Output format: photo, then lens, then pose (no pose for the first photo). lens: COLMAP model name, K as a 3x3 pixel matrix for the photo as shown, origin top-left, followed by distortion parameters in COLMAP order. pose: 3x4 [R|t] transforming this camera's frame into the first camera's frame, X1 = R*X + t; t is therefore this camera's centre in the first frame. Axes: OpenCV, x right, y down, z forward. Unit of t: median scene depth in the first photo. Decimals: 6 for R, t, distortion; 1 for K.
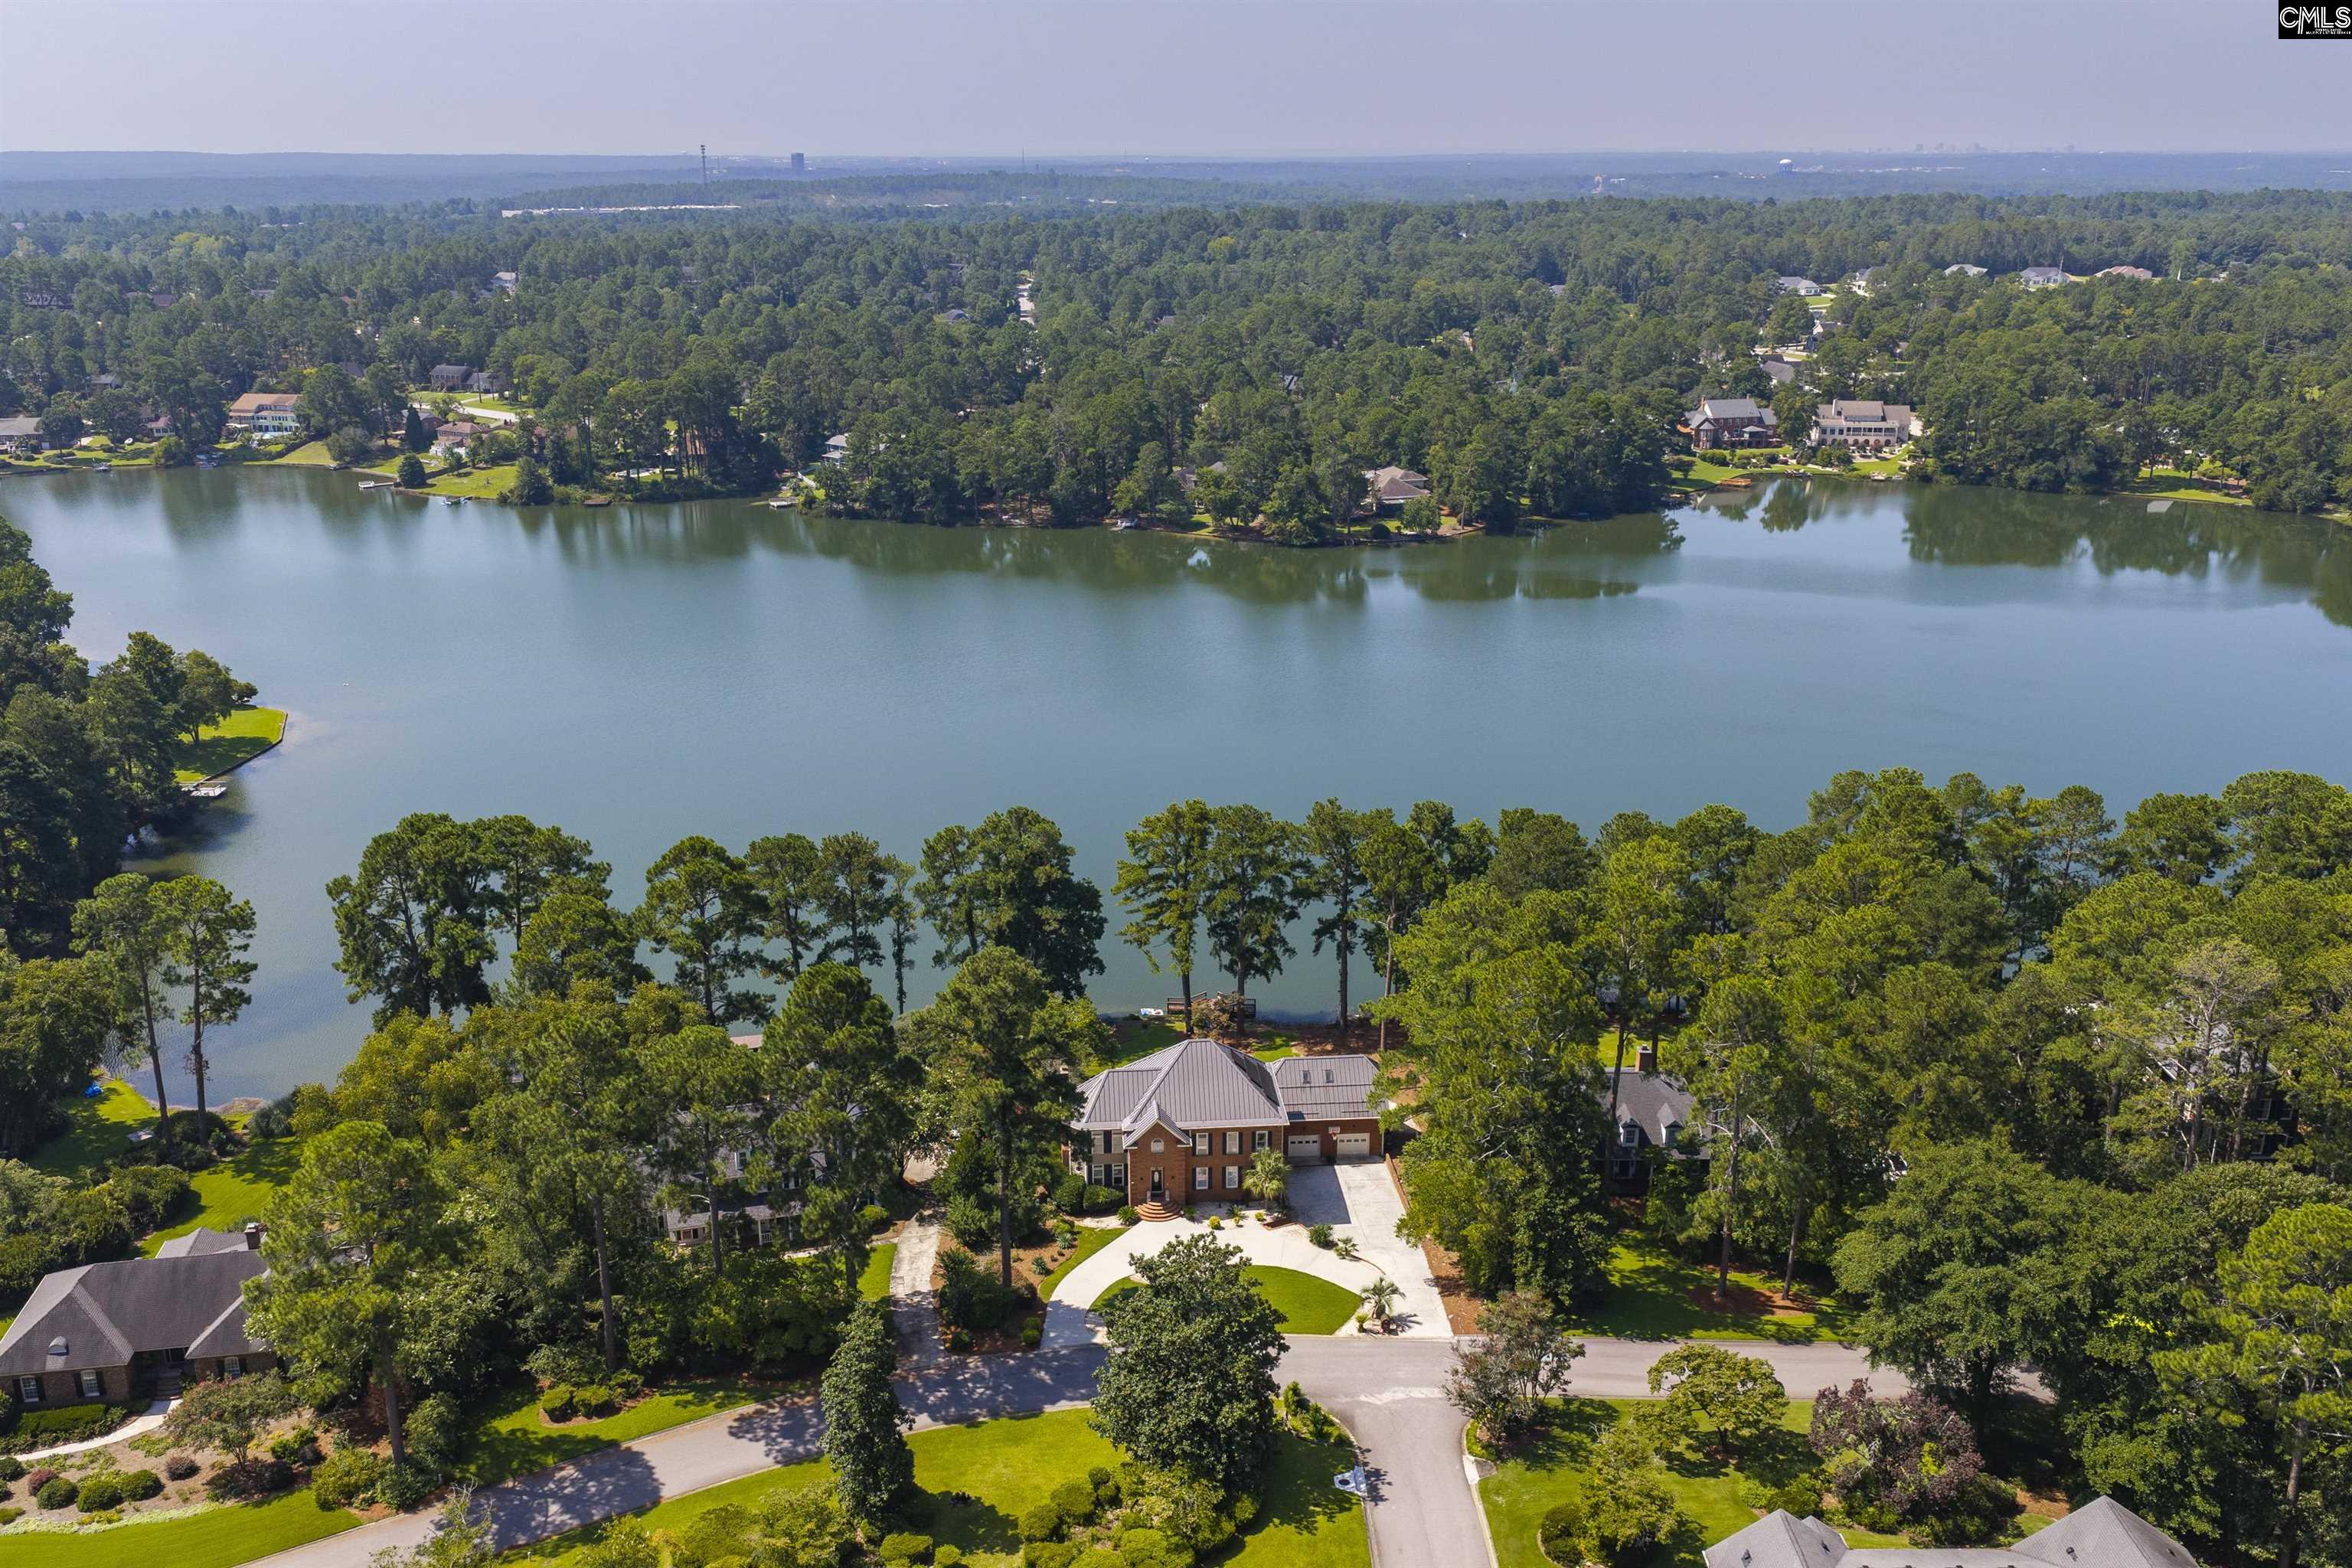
lens RADIAL K [[1973.4, 0, 1176.0], [0, 1973.4, 784.0], [0, 0, 1]] dist [-0.001202, -0.008072]
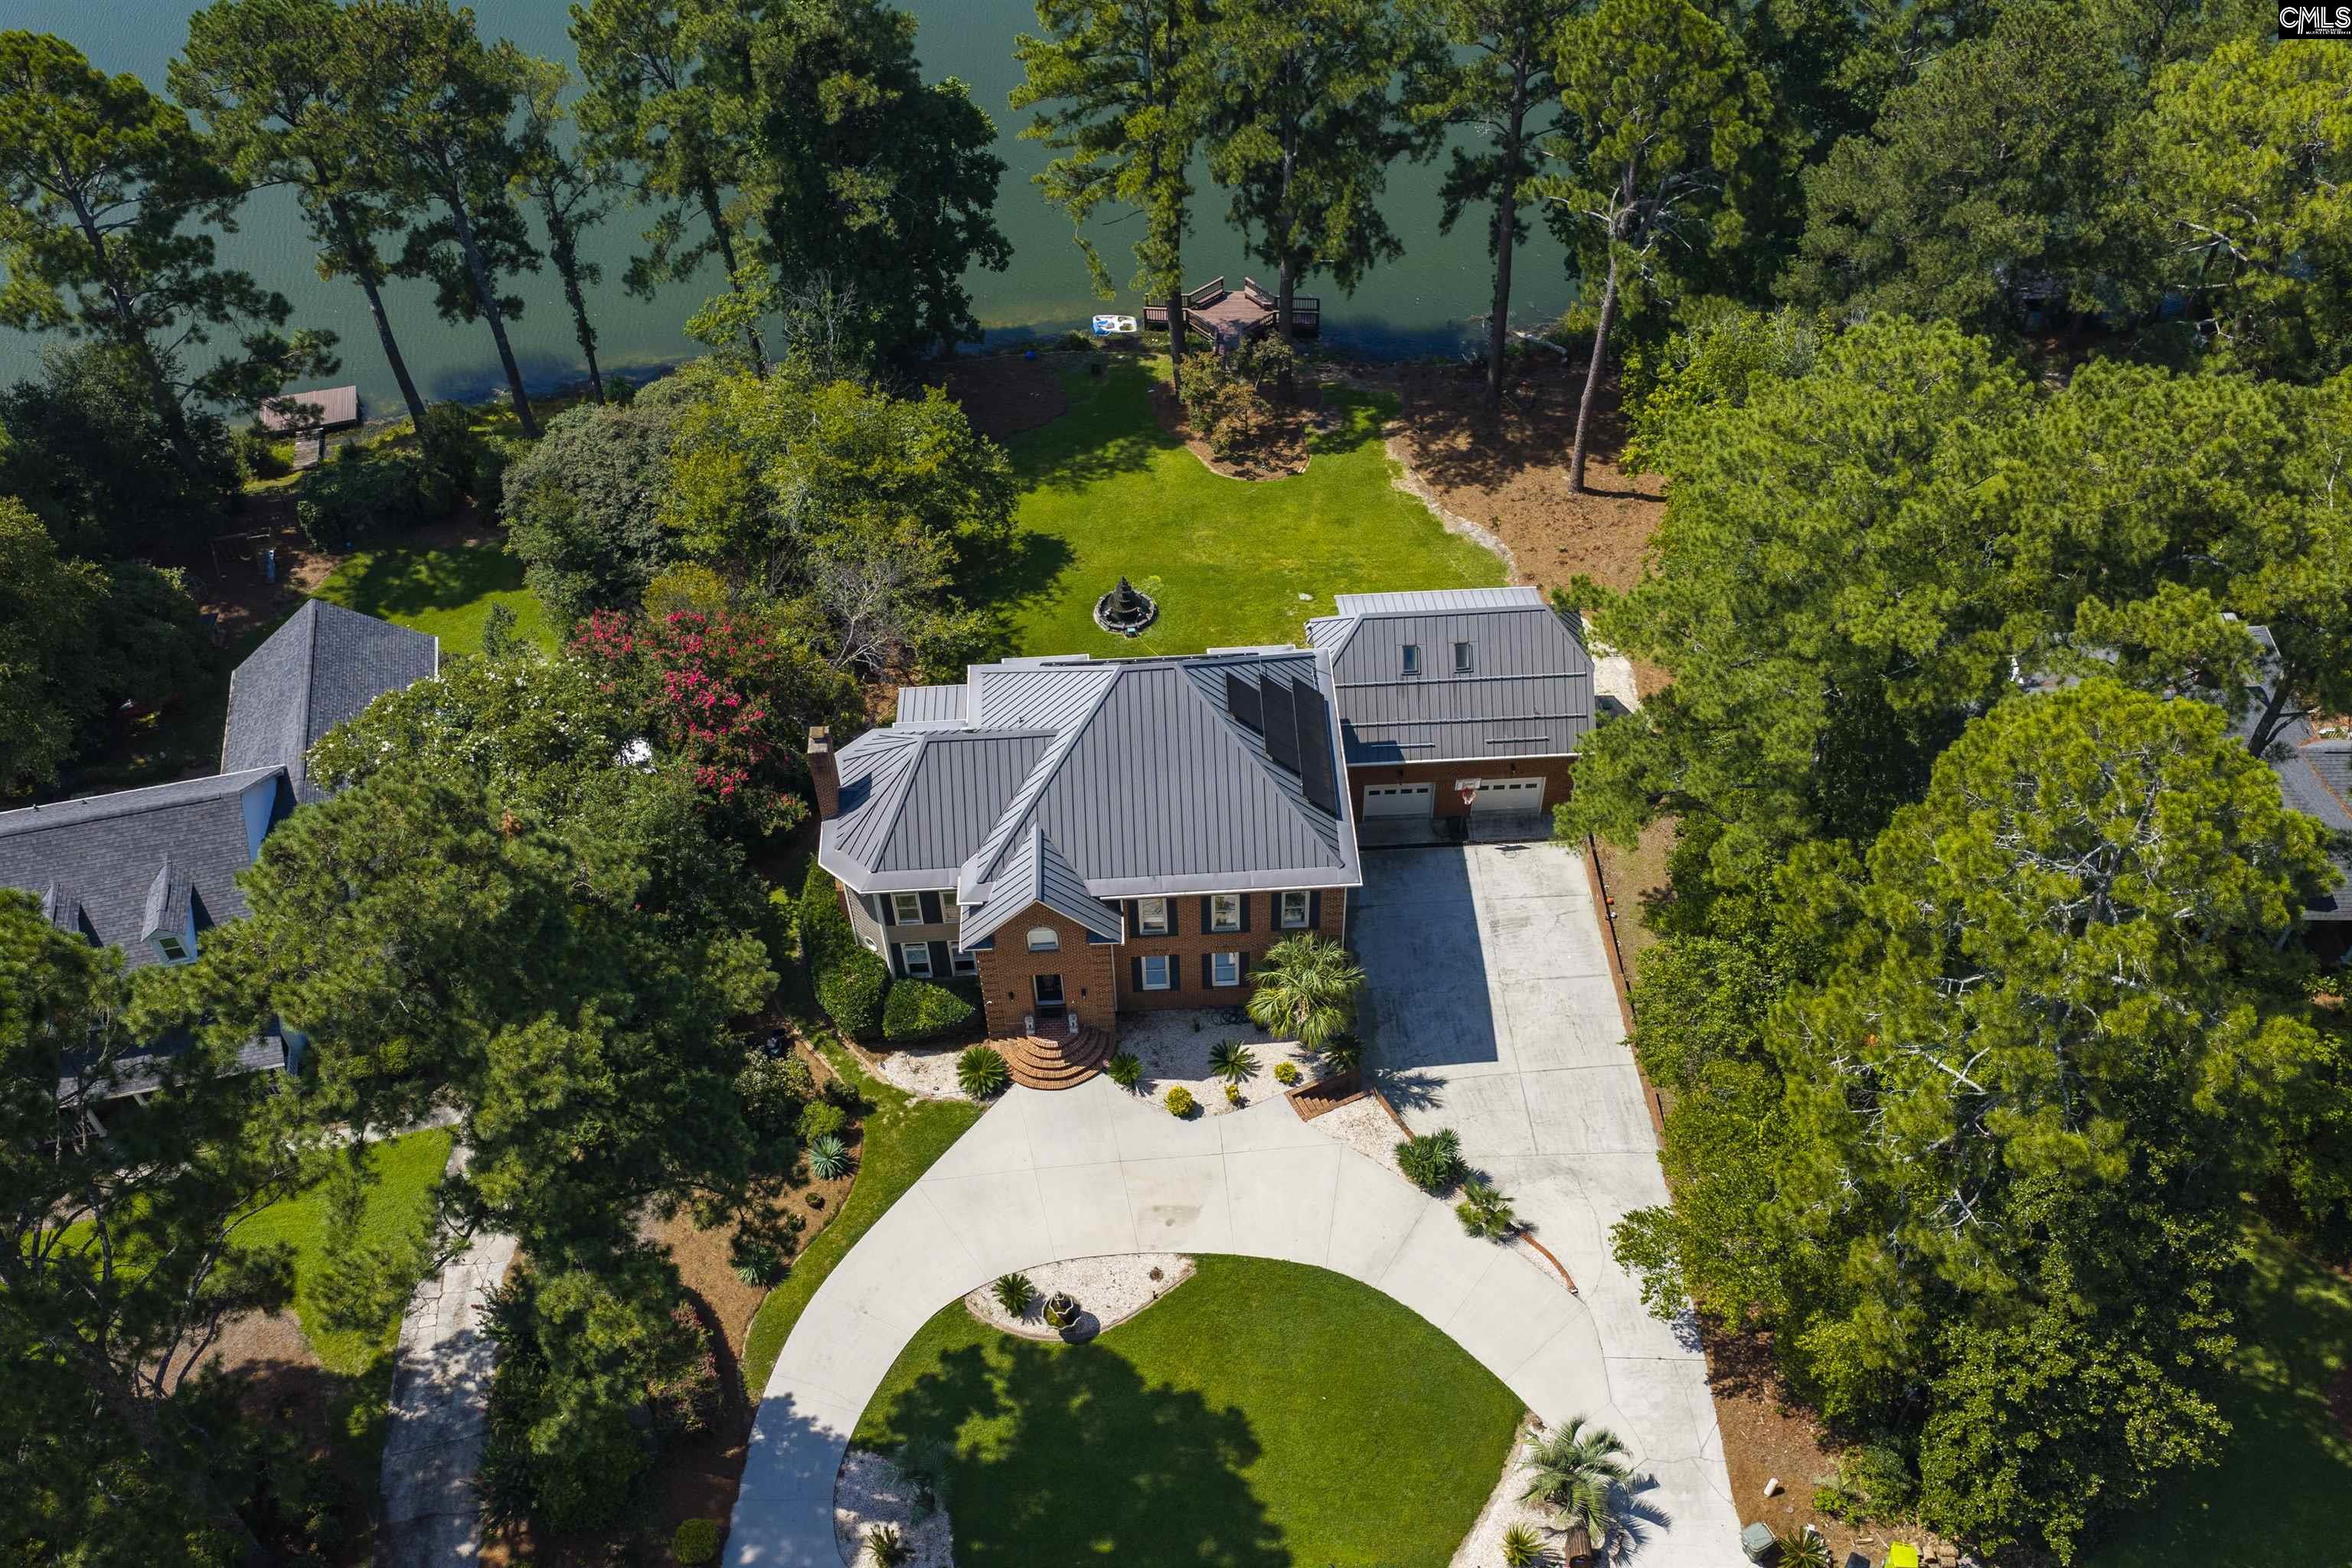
lens RADIAL K [[2016.7, 0, 1183.5], [0, 2016.7, 761.9], [0, 0, 1]] dist [0.009703, -0.007126]
pose [[0.999045, 0.010670, -0.042378, 0.035599], [0.011849, 0.867271, 0.497695, -0.056060], [0.042064, -0.497722, 0.866316, 0.612284]]
